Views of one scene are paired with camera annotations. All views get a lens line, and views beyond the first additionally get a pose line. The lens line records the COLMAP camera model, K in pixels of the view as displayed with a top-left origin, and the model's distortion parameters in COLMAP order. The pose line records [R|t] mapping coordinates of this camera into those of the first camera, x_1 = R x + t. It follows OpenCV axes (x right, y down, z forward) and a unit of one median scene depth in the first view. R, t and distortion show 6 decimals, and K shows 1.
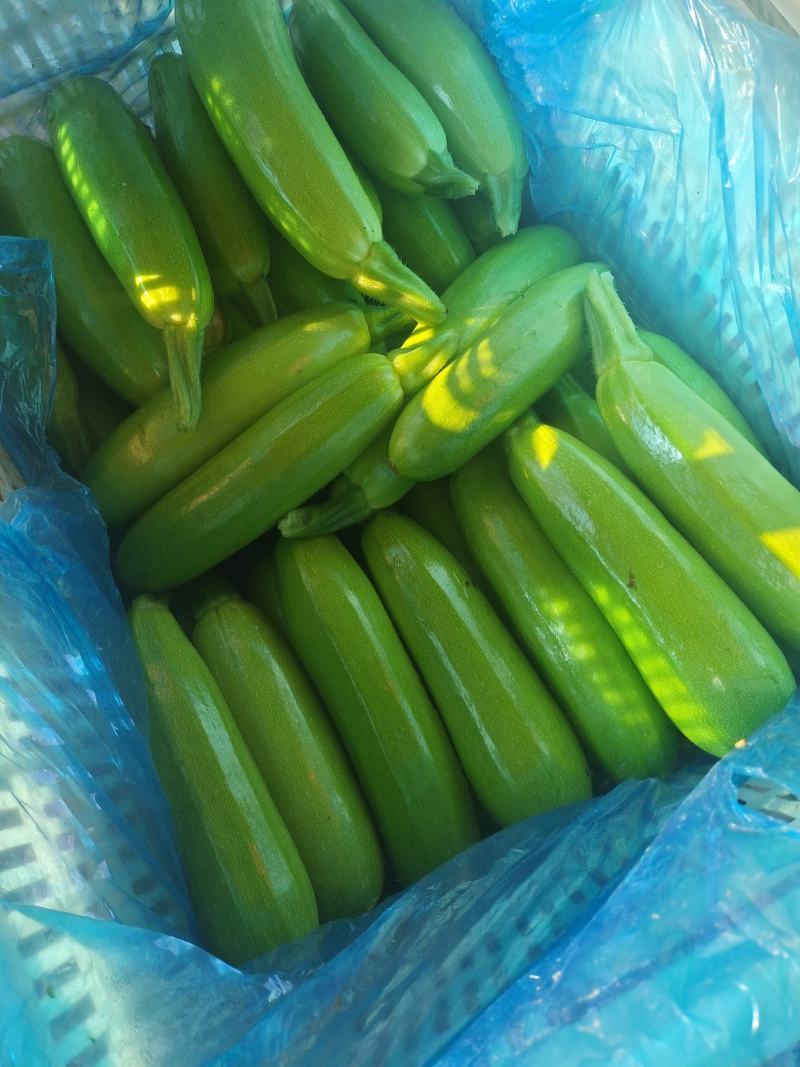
lens RADIAL K [[848.5, 0, 389.6], [0, 848.5, 549.7], [0, 0, 1]] dist [0.079363, -0.092347]
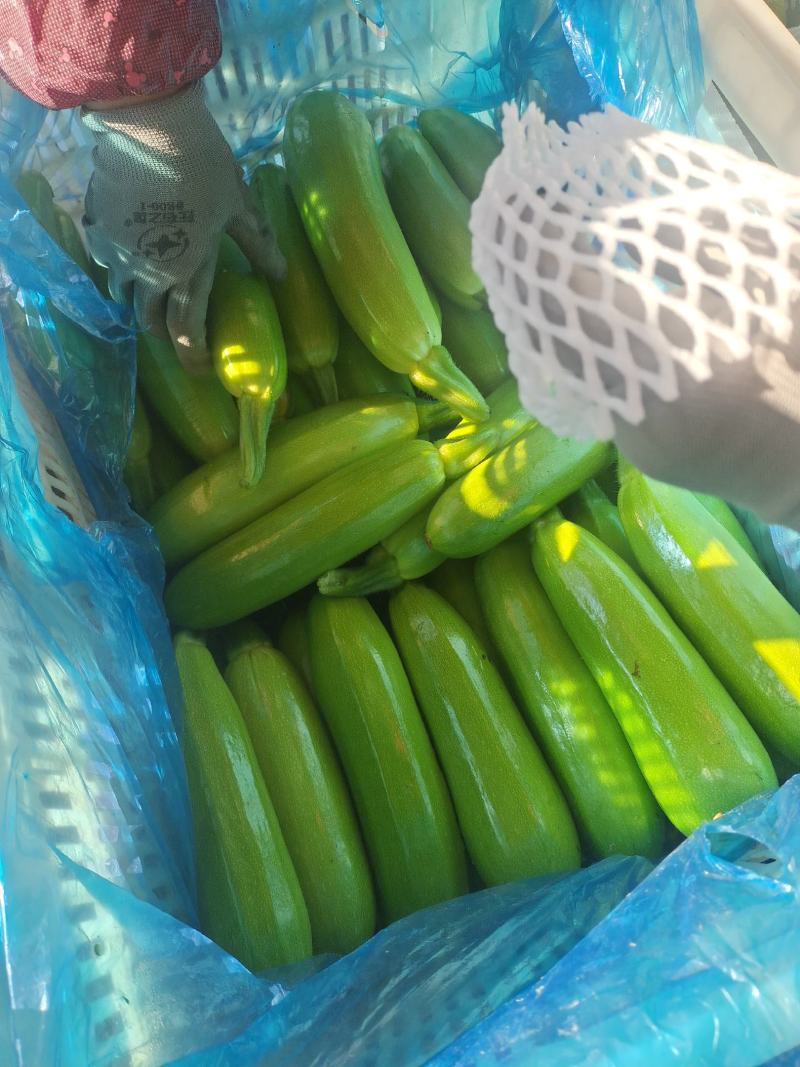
lens RADIAL K [[848.5, 0, 396.2], [0, 848.5, 538.0], [0, 0, 1]] dist [0.079363, -0.092347]
pose [[0.992573, 0.121289, -0.009411, -0.028297], [-0.121561, 0.985837, -0.115534, 0.030369], [-0.004736, 0.115820, 0.993259, -0.095780]]
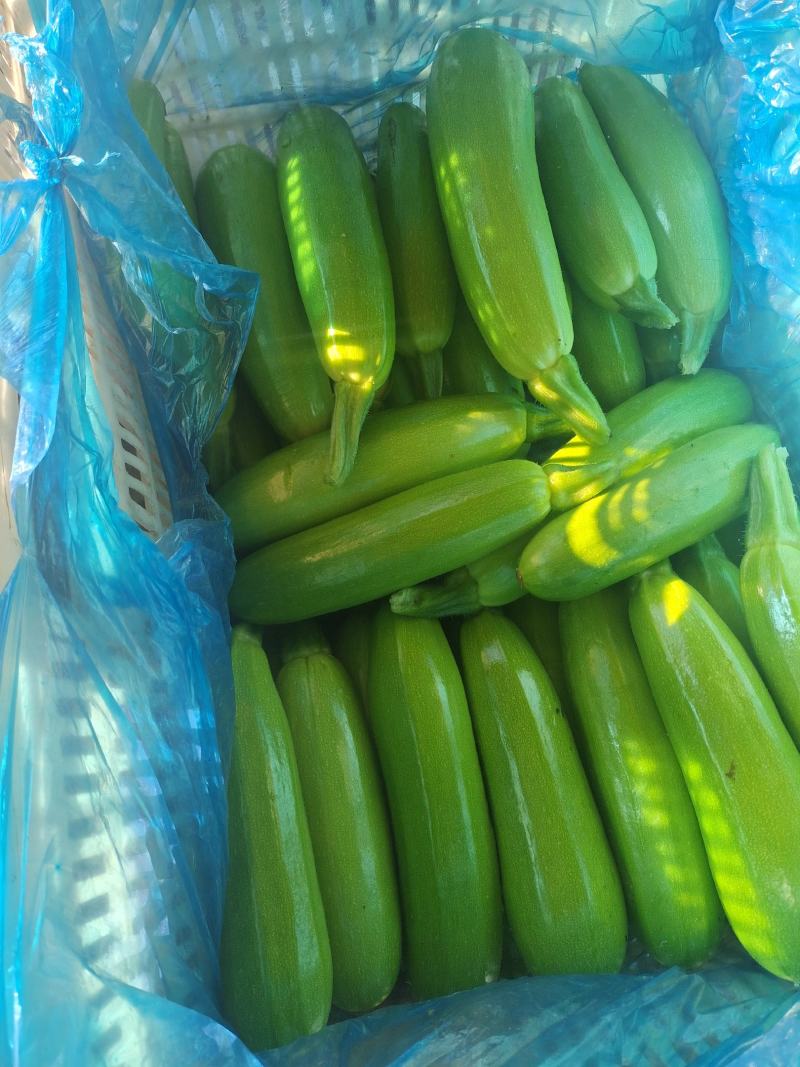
lens RADIAL K [[848.5, 0, 397.1], [0, 848.5, 561.7], [0, 0, 1]] dist [0.079363, -0.092347]
pose [[0.958173, 0.283040, -0.042338, -0.097917], [-0.283314, 0.959027, -0.000485, -0.075628], [0.040466, 0.012459, 0.999103, -0.001845]]
